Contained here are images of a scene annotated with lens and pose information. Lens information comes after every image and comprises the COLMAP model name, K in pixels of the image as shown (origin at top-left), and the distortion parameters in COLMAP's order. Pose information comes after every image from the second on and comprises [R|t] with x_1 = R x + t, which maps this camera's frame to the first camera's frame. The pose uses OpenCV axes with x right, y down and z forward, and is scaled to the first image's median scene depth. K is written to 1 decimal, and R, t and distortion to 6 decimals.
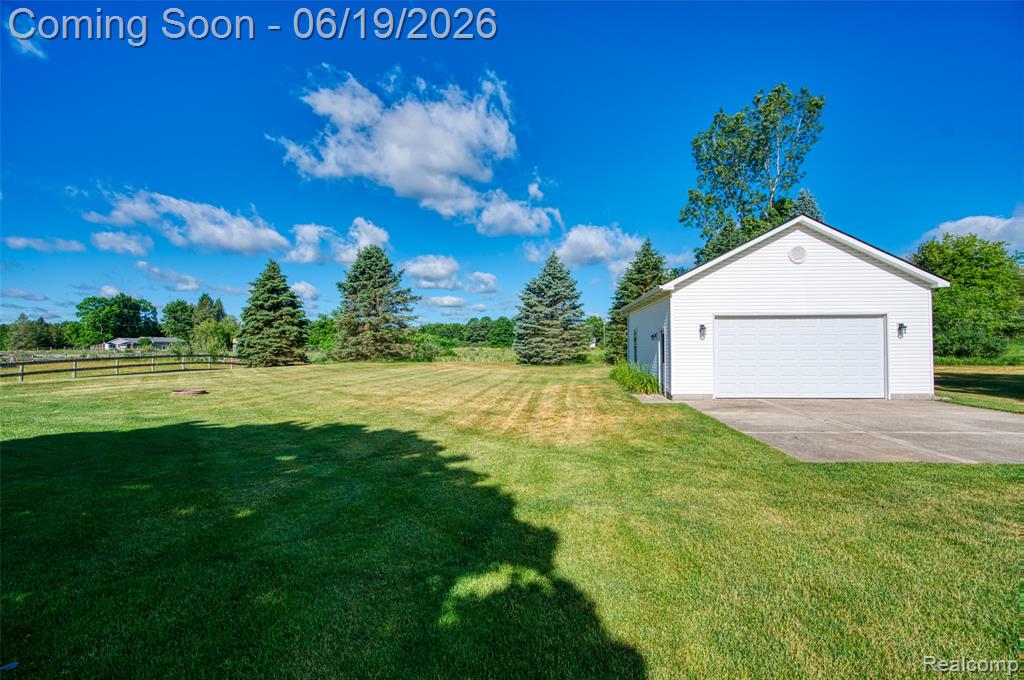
lens RADIAL K [[468.1, 0, 512.0], [0, 468.1, 340.0], [0, 0, 1]] dist [-0.001078, 0.000216]
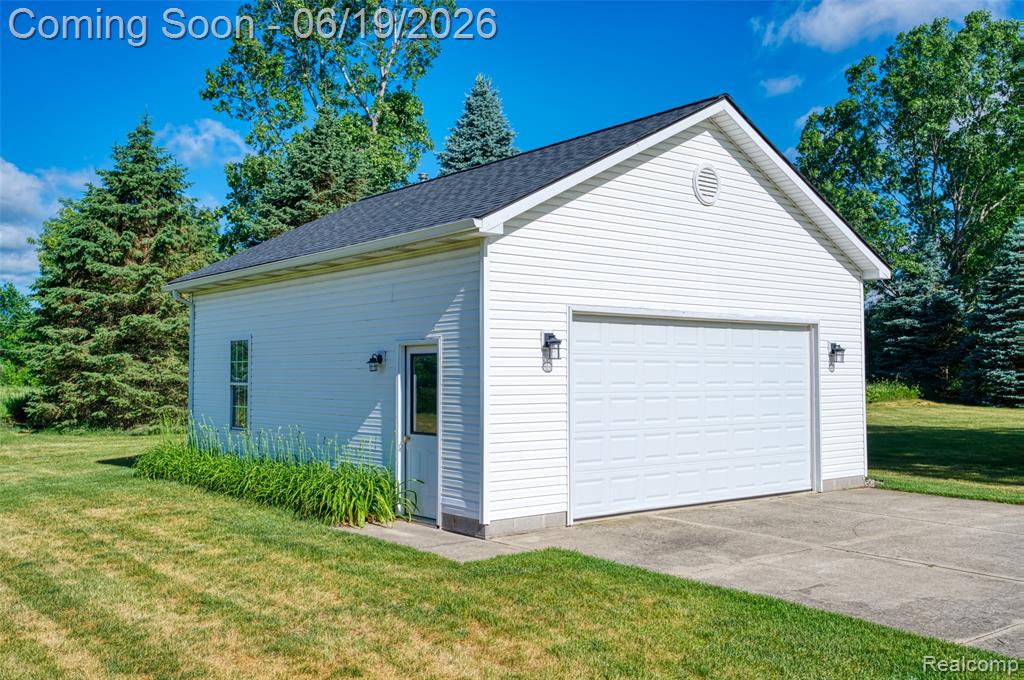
lens RADIAL K [[956.5, 0, 512.0], [0, 956.5, 340.0], [0, 0, 1]] dist [0.014949, 0.009857]
pose [[0.718321, 0.027207, 0.695179, -0.141670], [-0.009756, 0.999531, -0.029038, -0.003436], [-0.695643, 0.014076, 0.718250, 0.399768]]
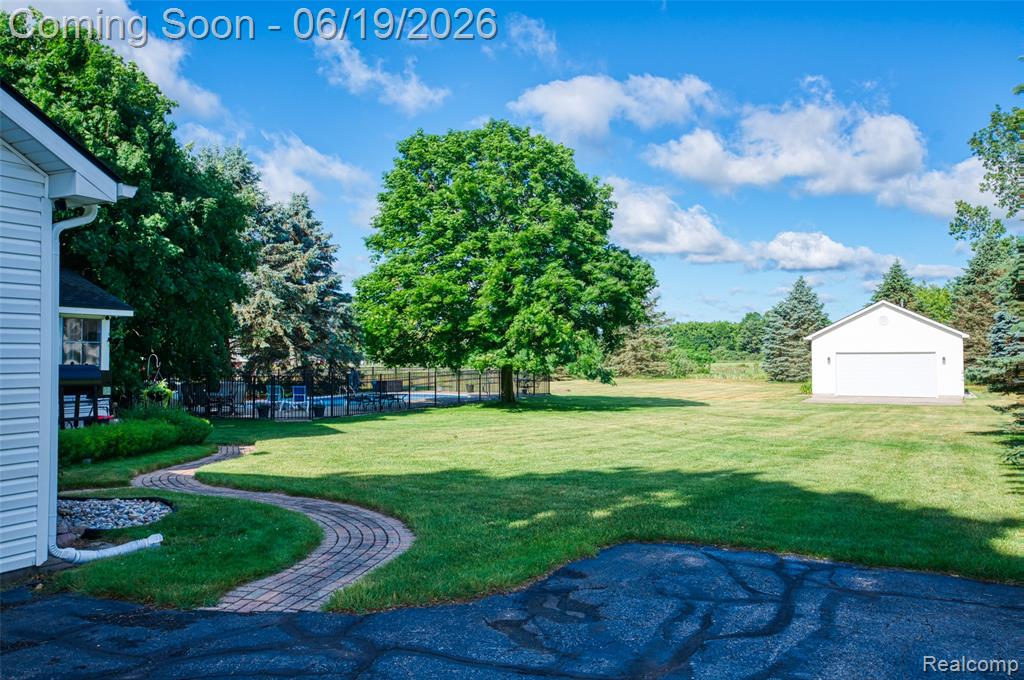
lens RADIAL K [[845.5, 0, 512.0], [0, 845.5, 340.0], [0, 0, 1]] dist [0.105154, 0.001114]
pose [[0.933230, -0.008528, -0.359179, 0.400834], [0.005885, 0.999947, -0.008453, -0.071336], [0.359232, 0.005775, 0.933231, -2.412625]]
